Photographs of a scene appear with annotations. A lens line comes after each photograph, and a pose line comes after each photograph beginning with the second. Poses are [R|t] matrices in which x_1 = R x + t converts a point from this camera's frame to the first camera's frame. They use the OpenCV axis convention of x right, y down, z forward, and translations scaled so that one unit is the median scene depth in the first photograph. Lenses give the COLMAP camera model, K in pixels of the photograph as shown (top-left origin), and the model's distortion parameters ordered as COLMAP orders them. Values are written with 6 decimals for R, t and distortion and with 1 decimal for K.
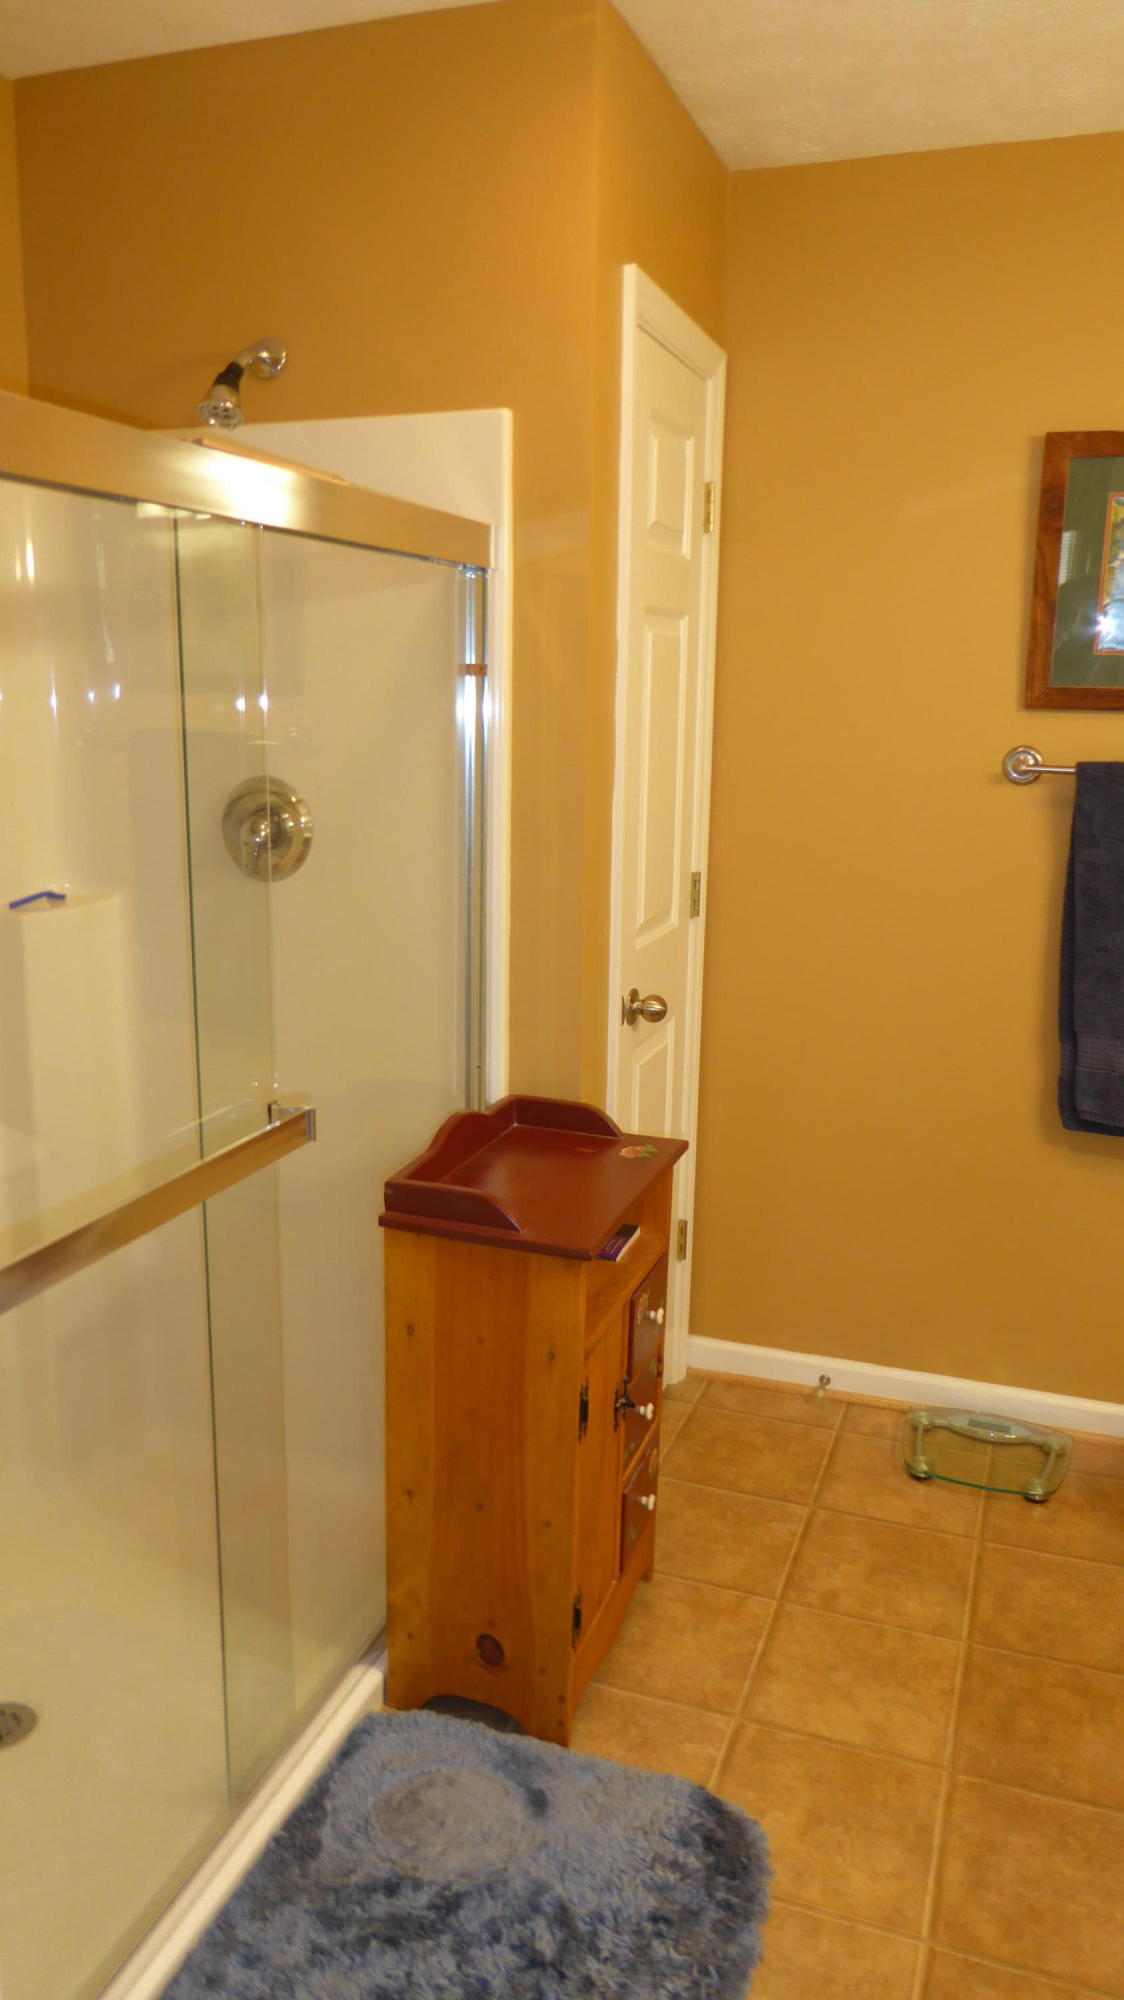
lens RADIAL K [[1427.6, 0, 565.5], [0, 1427.6, 1006.2], [0, 0, 1]] dist [-0.038066, 0.017665]
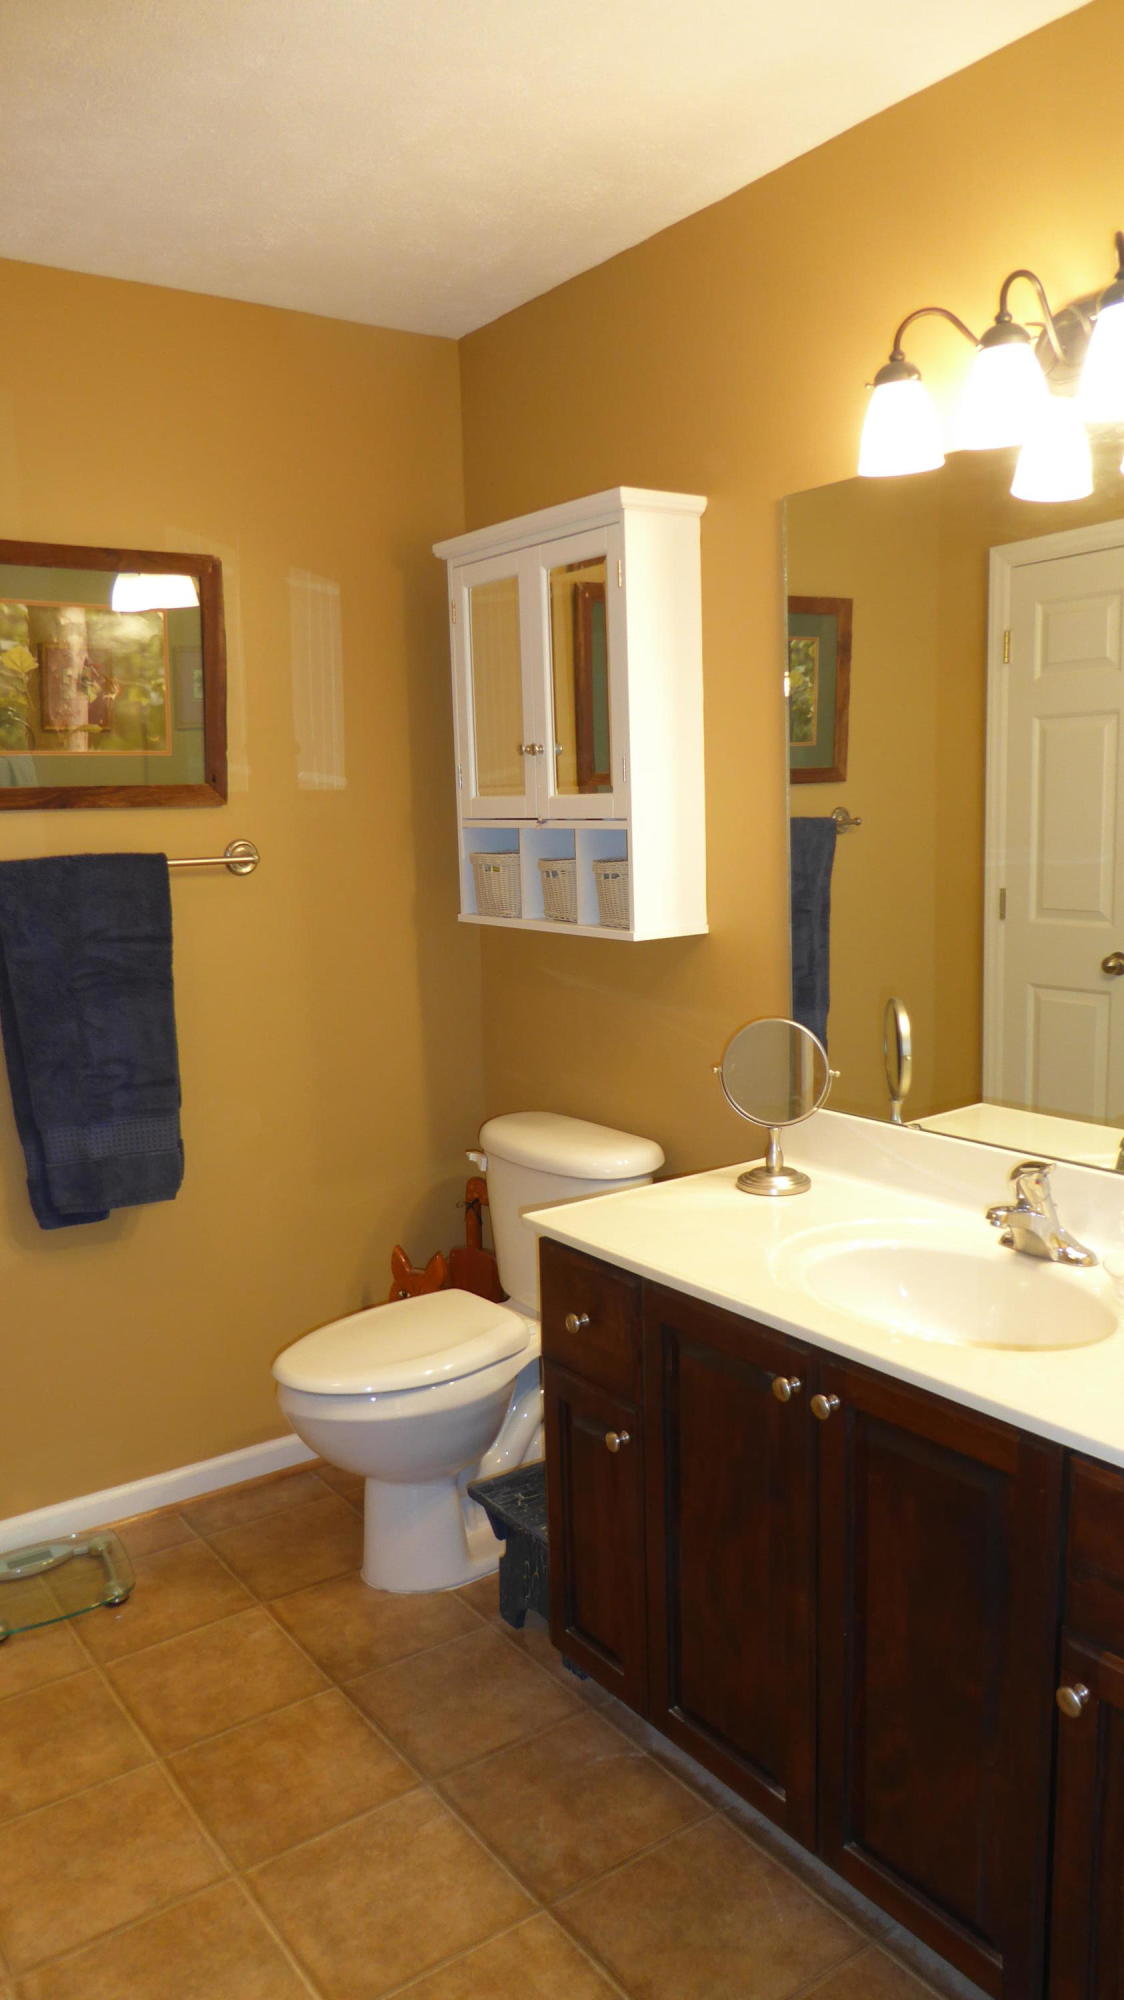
lens RADIAL K [[1422.8, 0, 562.0], [0, 1422.8, 1000.0], [0, 0, 1]] dist [-0.038849, 0.013947]
pose [[0.570452, -0.148779, 0.807744, -0.260055], [0.214601, 0.976293, 0.028267, -0.024153], [-0.792800, 0.157217, 0.588856, 0.137688]]
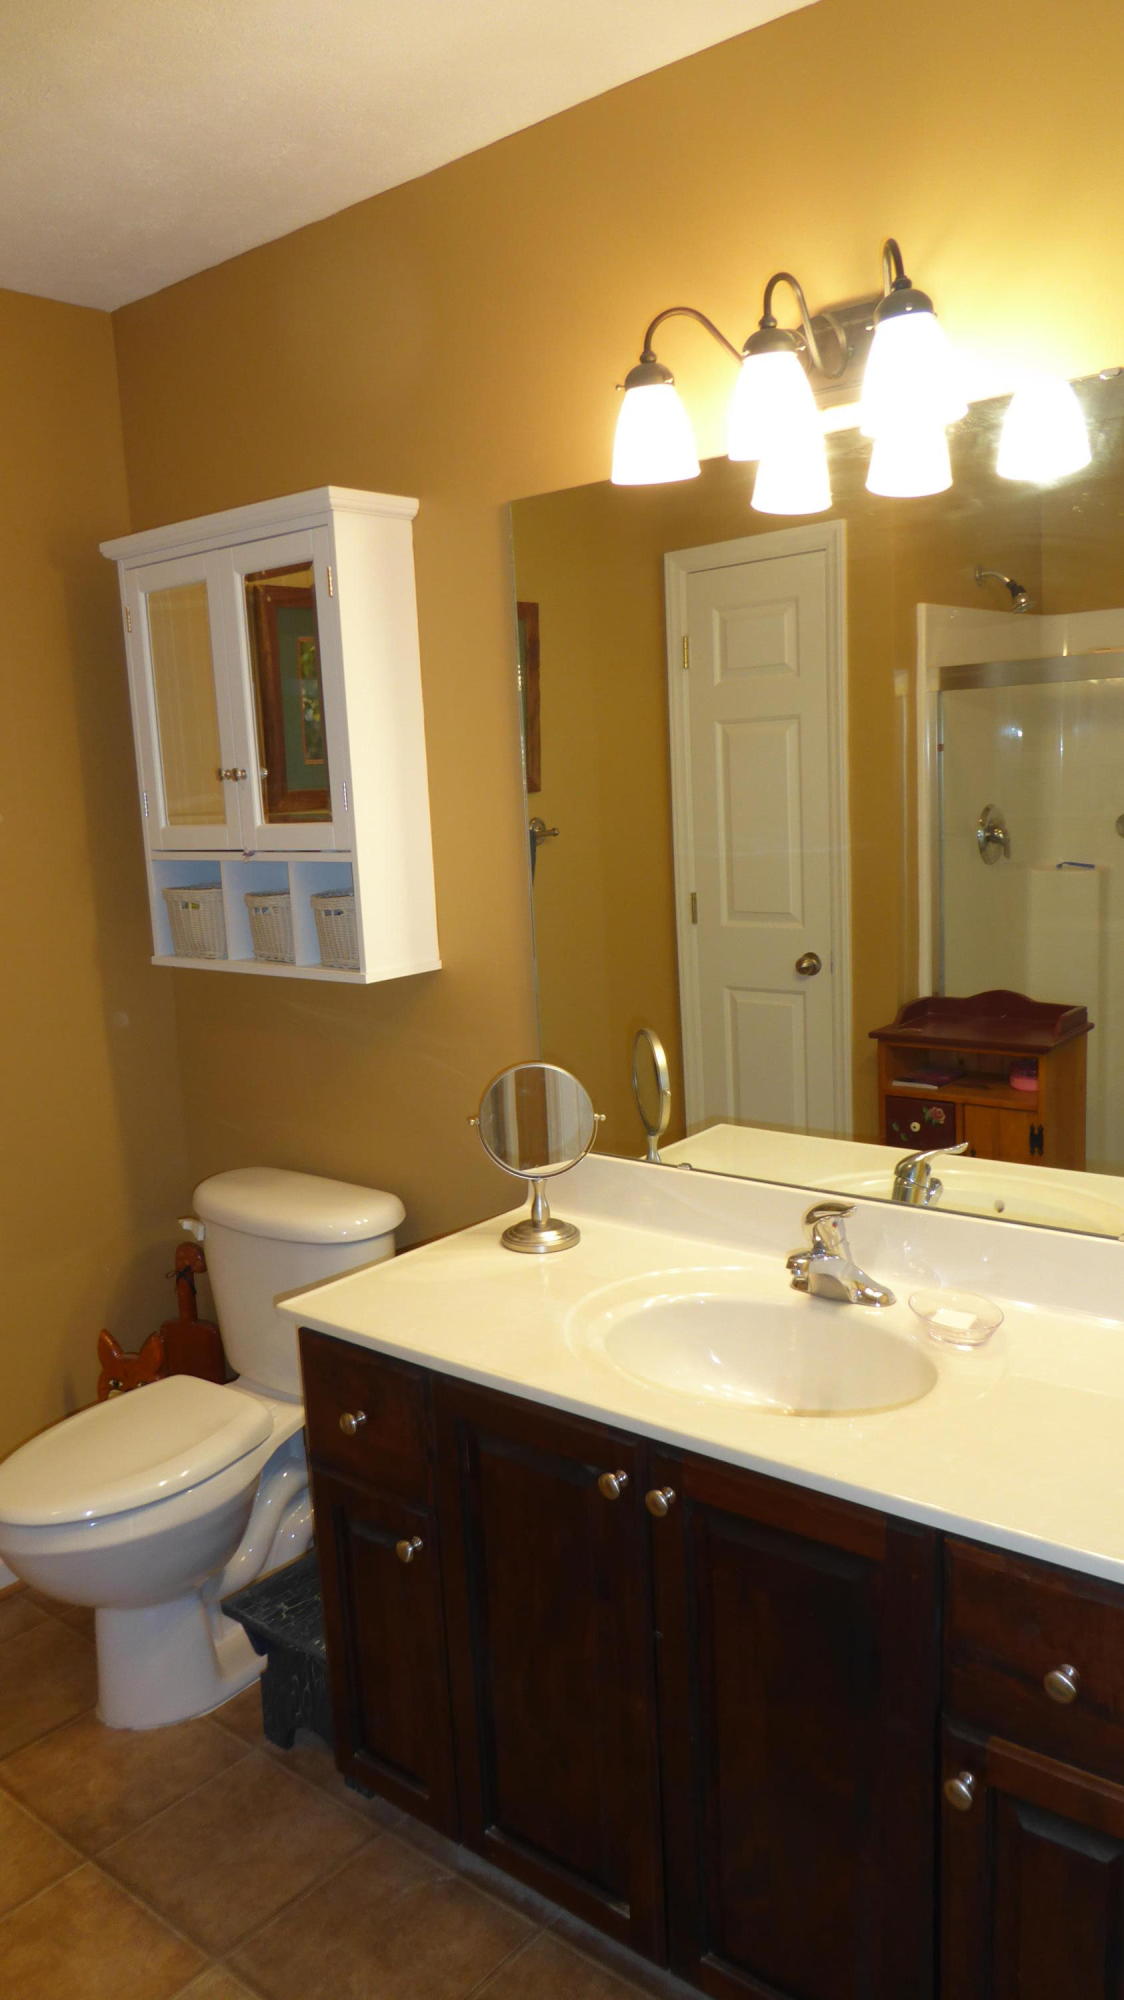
lens RADIAL K [[1416.2, 0, 561.4], [0, 1416.2, 1002.3], [0, 0, 1]] dist [-0.032955, 0.005258]
pose [[0.338696, -0.183778, 0.922773, -0.213886], [0.256274, 0.961678, 0.097464, -0.076503], [-0.905322, 0.203472, 0.372814, 0.239826]]
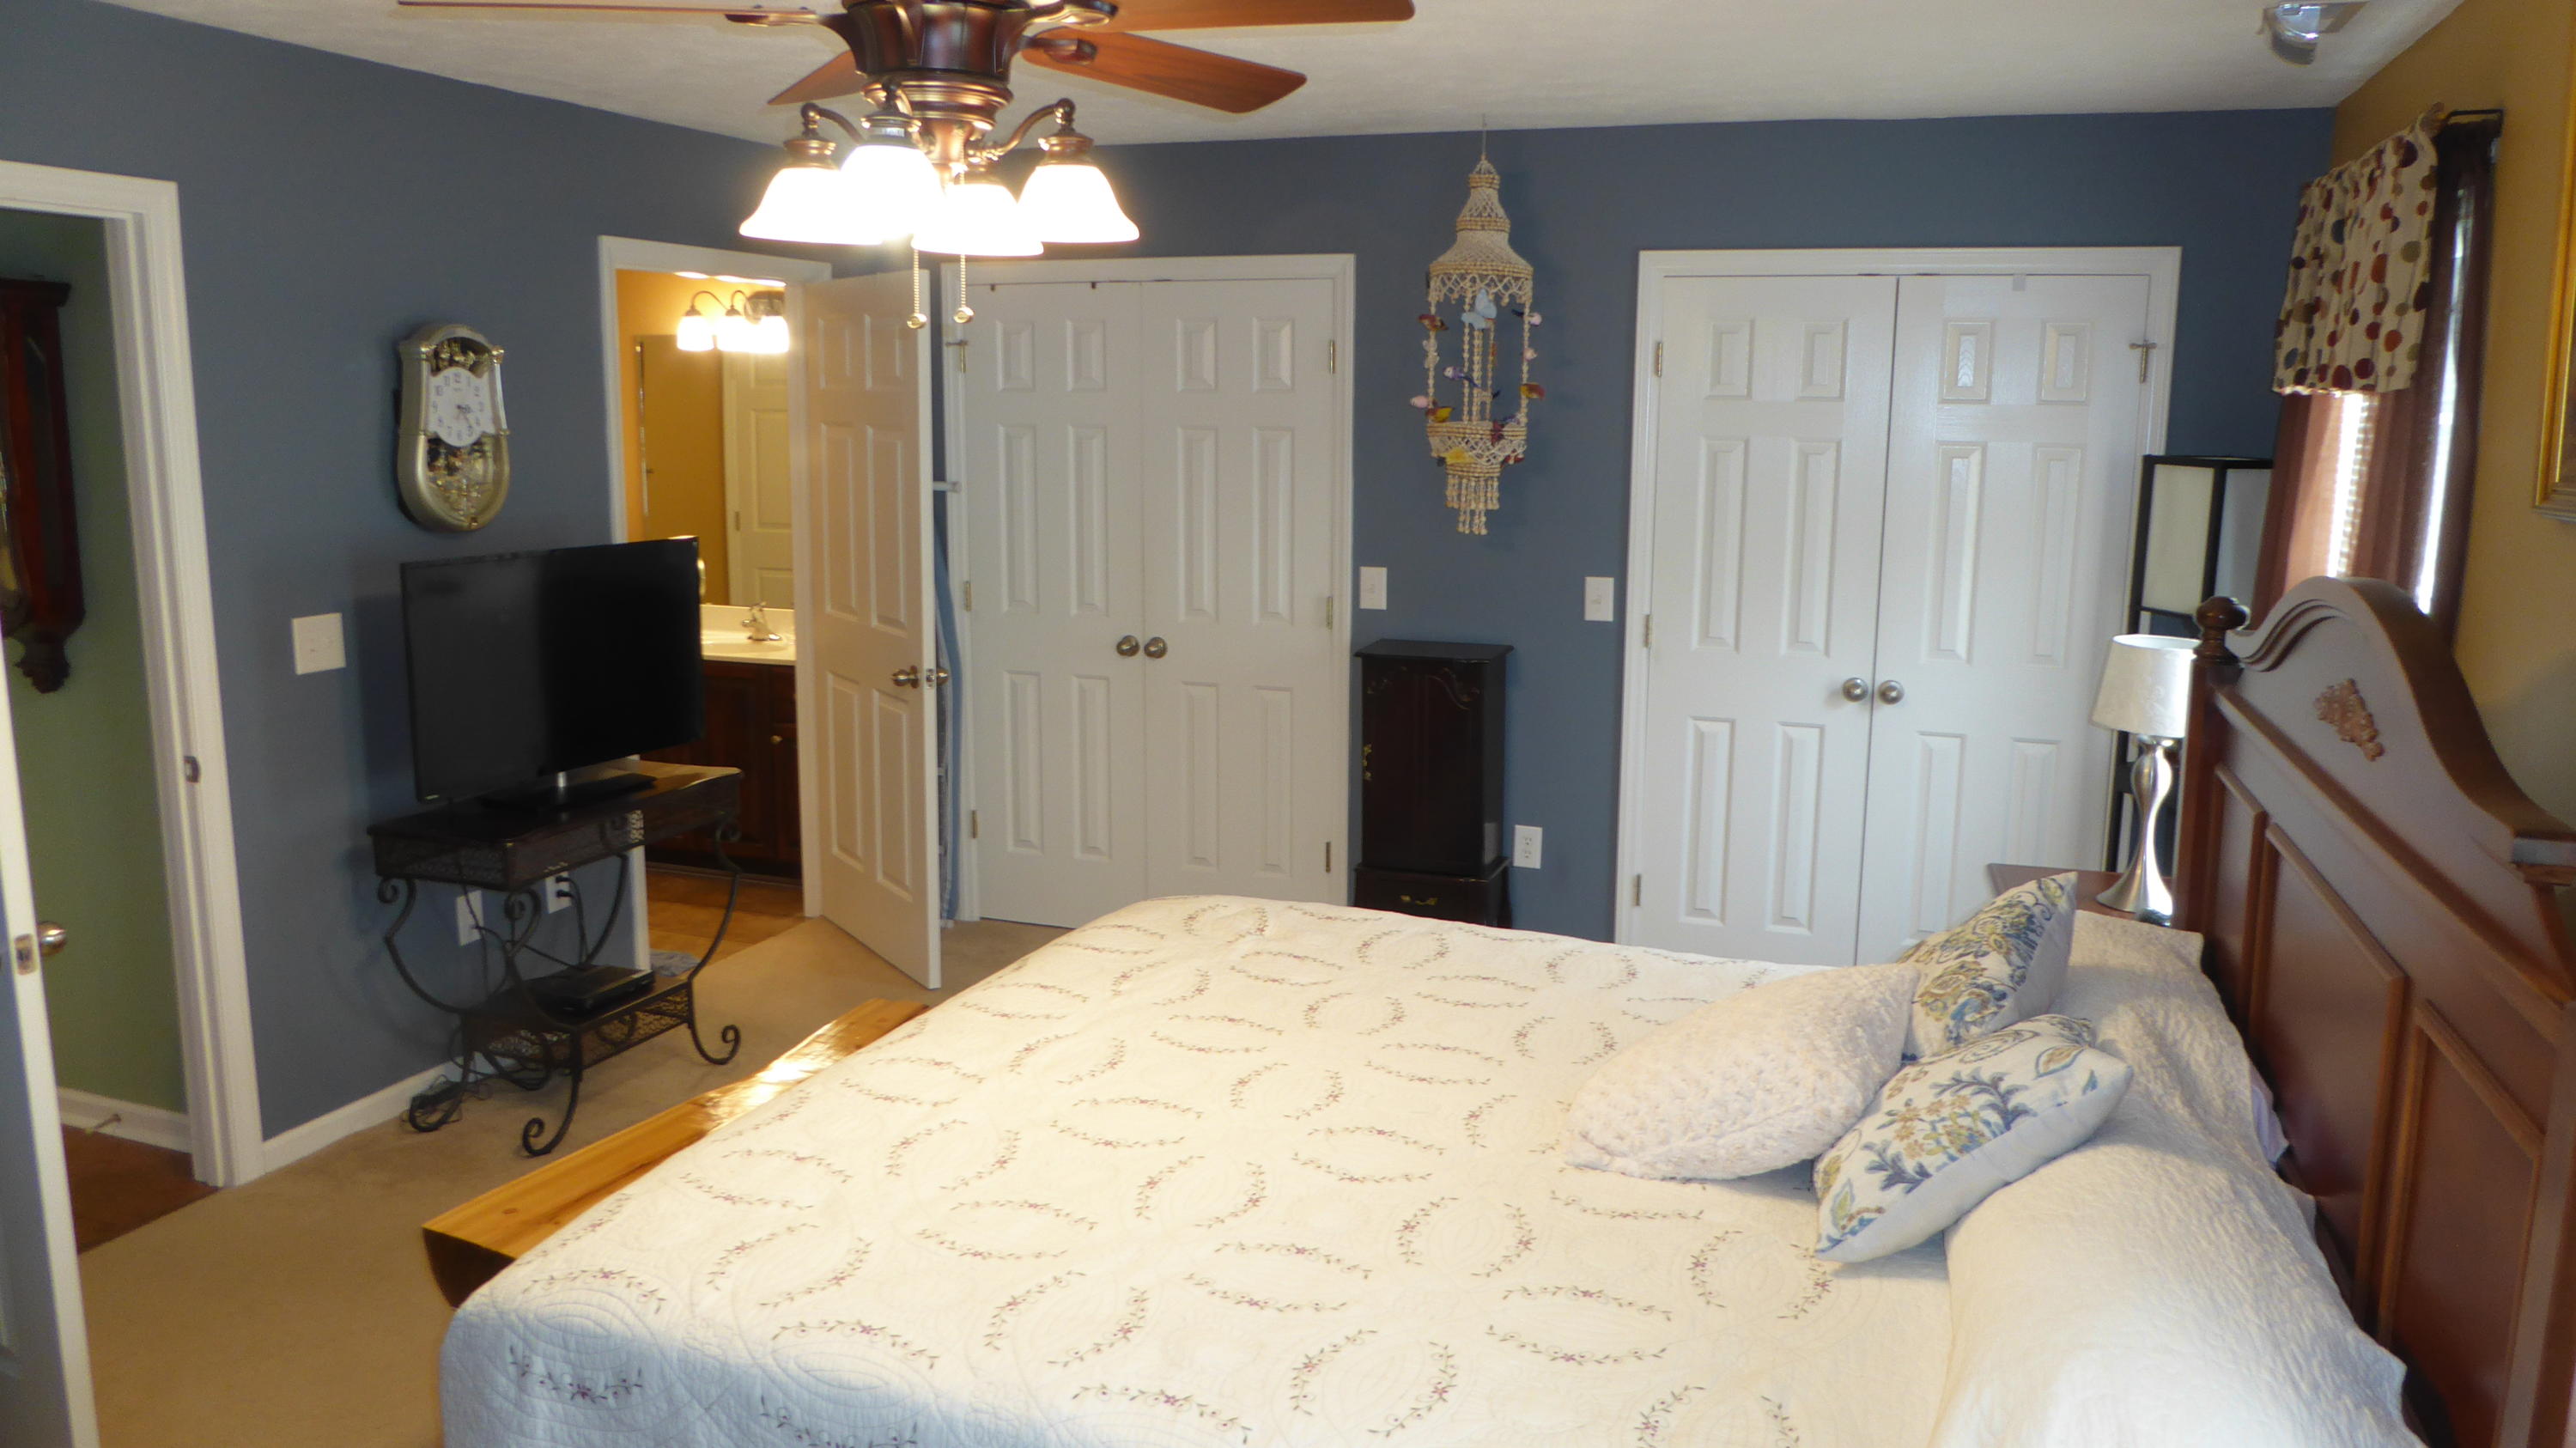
lens RADIAL K [[1832.8, 0, 1308.1], [0, 1832.8, 716.4], [0, 0, 1]] dist [-0.038849, 0.013947]
pose [[-0.000387, -0.186104, 0.982530, -2.433364], [0.204137, 0.961826, 0.182263, -0.031515], [-0.978942, 0.200641, 0.037619, -0.538963]]
